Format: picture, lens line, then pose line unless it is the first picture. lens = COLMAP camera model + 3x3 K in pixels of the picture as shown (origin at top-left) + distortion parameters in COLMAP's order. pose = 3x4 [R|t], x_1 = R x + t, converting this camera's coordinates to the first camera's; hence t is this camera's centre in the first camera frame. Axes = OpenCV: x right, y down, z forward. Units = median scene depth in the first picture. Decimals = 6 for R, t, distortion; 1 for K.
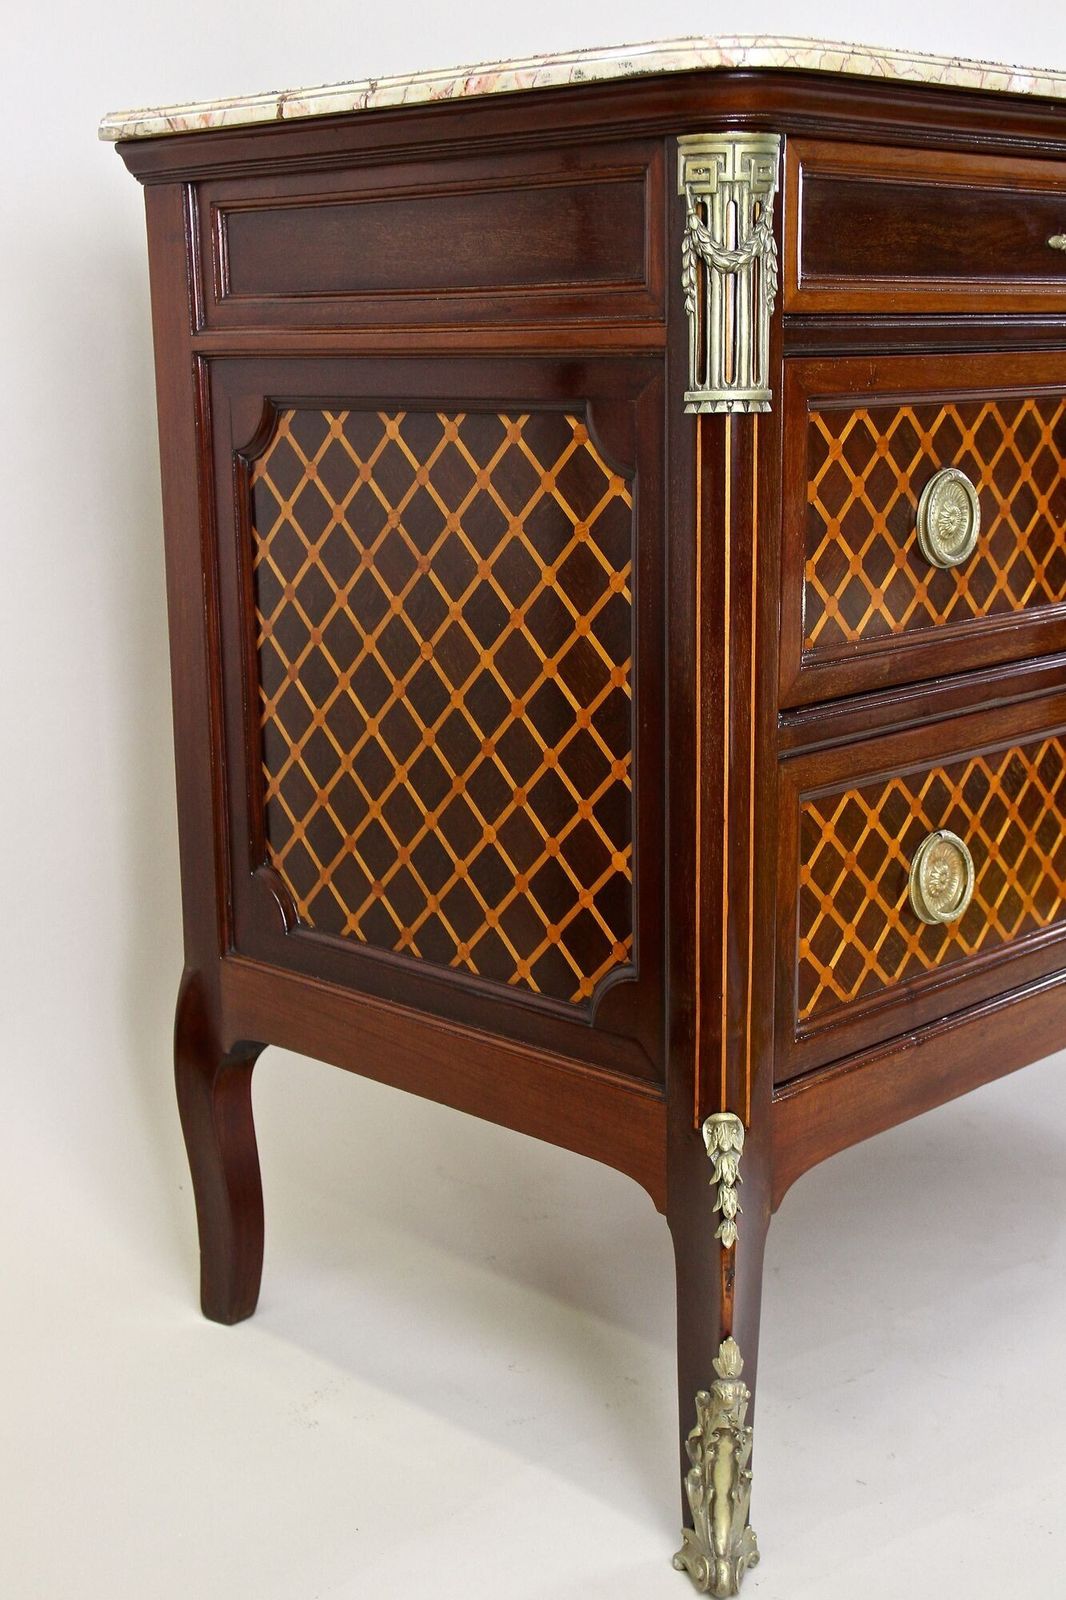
lens RADIAL K [[2105.1, 0, 529.7], [0, 2105.1, 799.0], [0, 0, 1]] dist [0.023005, 0.025314]
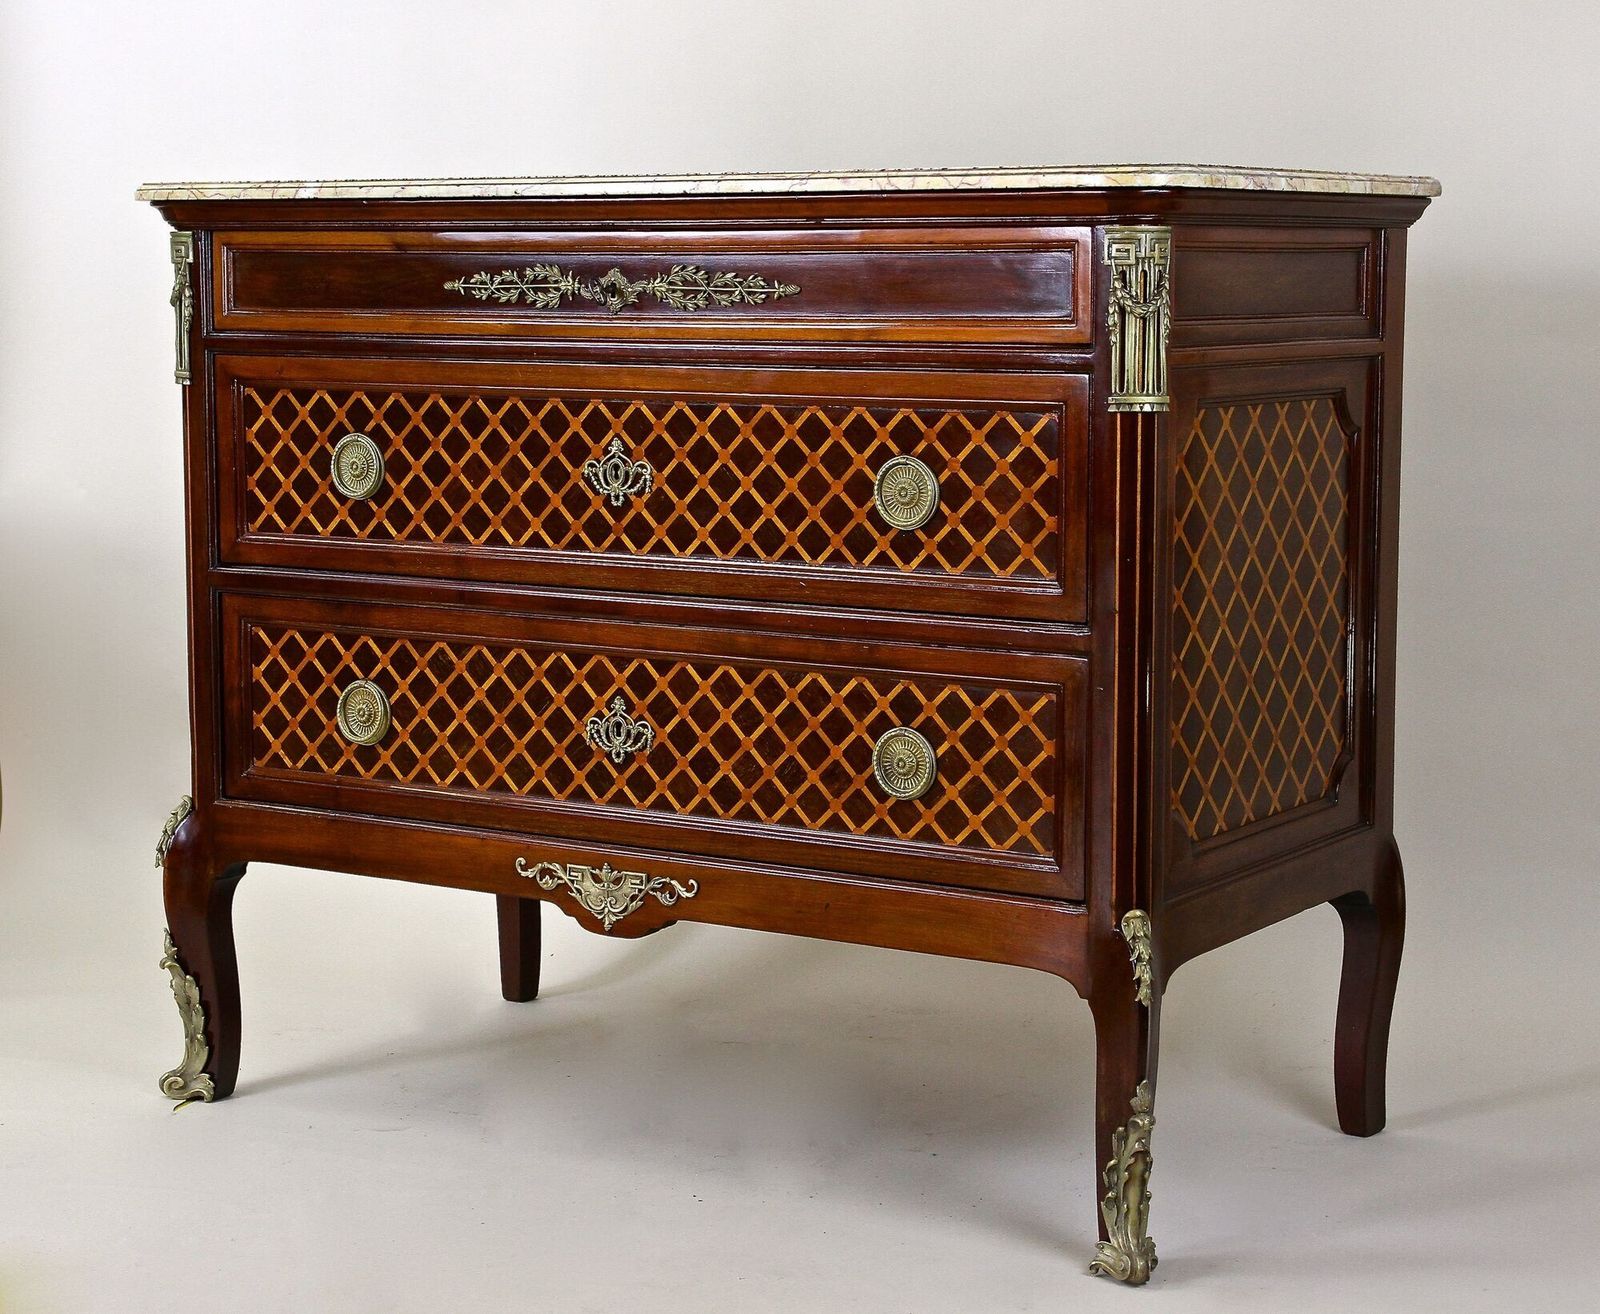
lens RADIAL K [[3215.6, 0, 800.0], [0, 3215.6, 657.0], [0, 0, 1]] dist [0.068088, 0.205274]
pose [[0.203704, 0.134160, -0.969797, 2.580224], [-0.211870, 0.973134, 0.090119, -0.283186], [0.955833, 0.187113, 0.226656, 0.834279]]
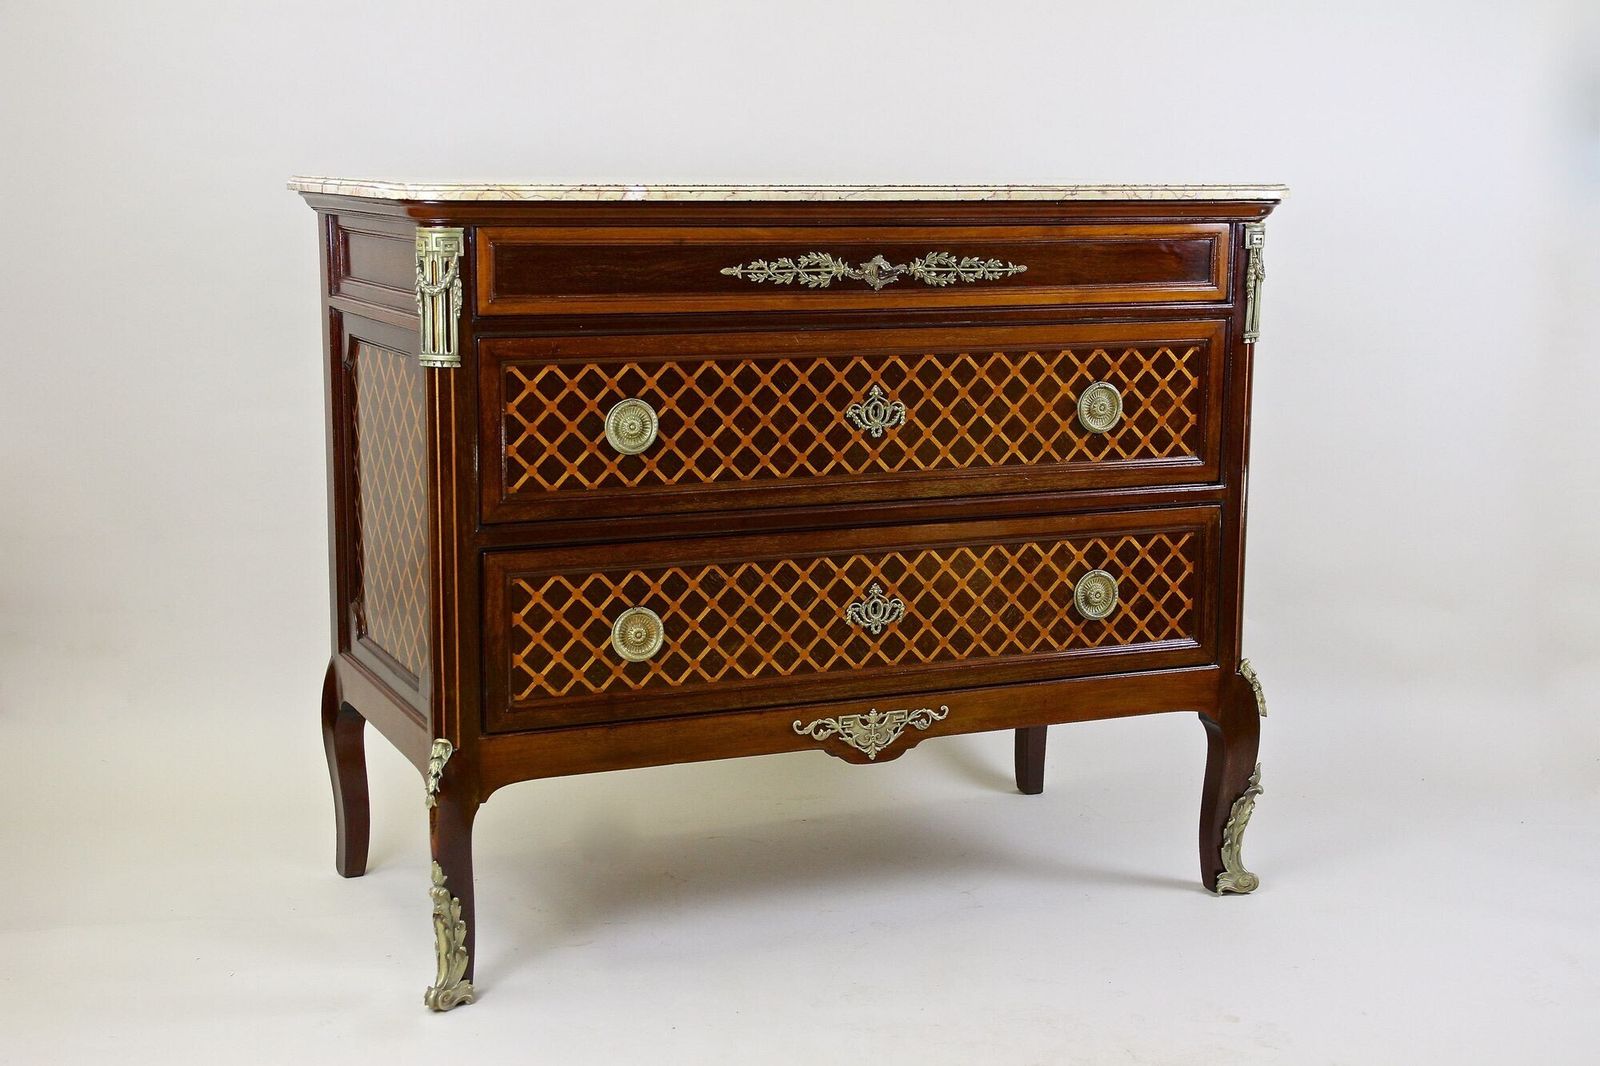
lens RADIAL K [[2220.0, 0, 794.7], [0, 2220.0, 536.2], [0, 0, 1]] dist [0.040957, 0.141286]
pose [[0.929051, 0.081699, -0.360817, 1.035890], [-0.098891, 0.994663, -0.029411, -0.000970], [0.356489, 0.063006, 0.932173, -0.698653]]
